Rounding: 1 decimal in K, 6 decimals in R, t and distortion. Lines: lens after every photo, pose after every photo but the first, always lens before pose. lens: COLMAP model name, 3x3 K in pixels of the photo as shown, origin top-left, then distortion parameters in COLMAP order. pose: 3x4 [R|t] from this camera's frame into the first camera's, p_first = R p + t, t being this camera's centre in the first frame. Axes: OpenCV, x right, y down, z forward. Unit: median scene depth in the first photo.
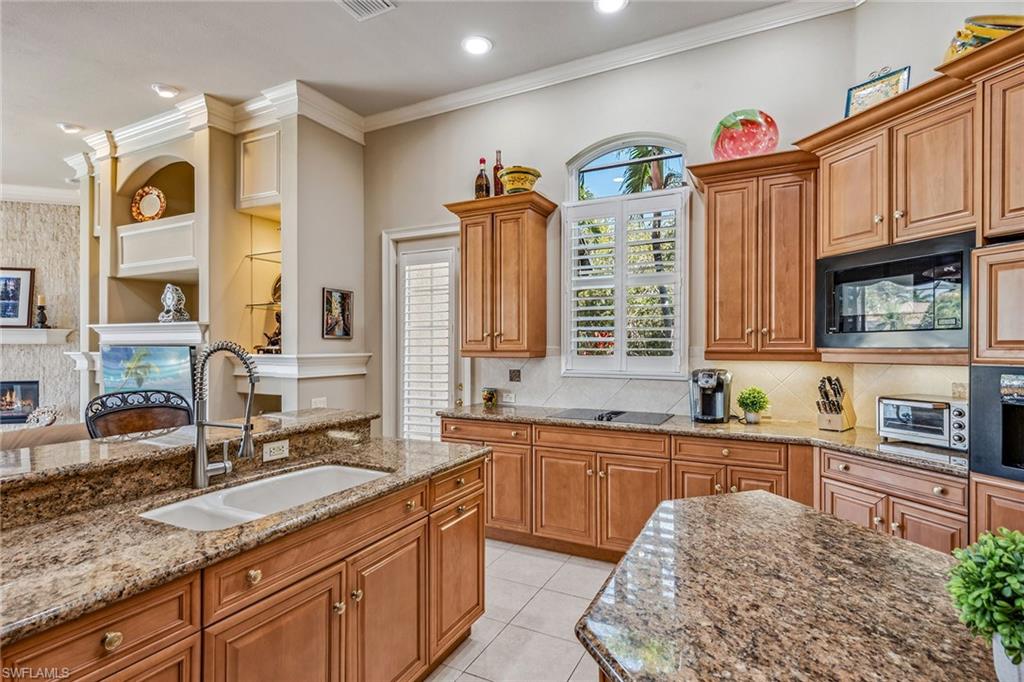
lens RADIAL K [[505.1, 0, 509.9], [0, 505.1, 348.7], [0, 0, 1]] dist [0.003347, 0.000507]
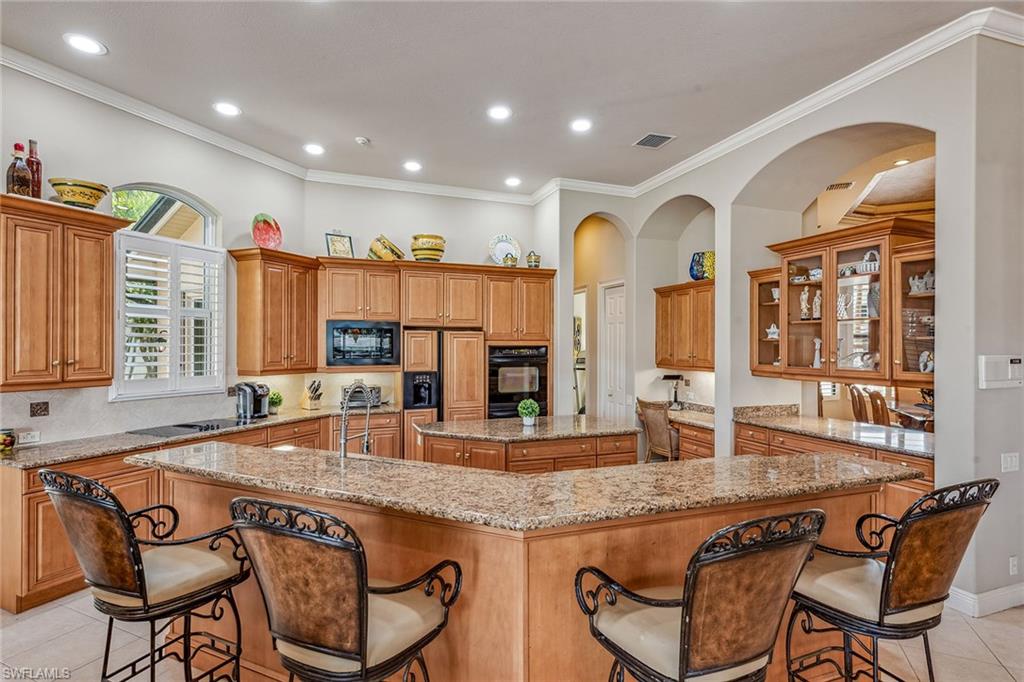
lens RADIAL K [[505.1, 0, 510.4], [0, 505.1, 342.9], [0, 0, 1]] dist [0.003347, 0.000507]
pose [[-0.043660, 0.004970, 0.999034, -1.098051], [0.000670, 0.999988, -0.004945, -0.066899], [-0.999046, 0.000453, -0.043663, 0.313159]]
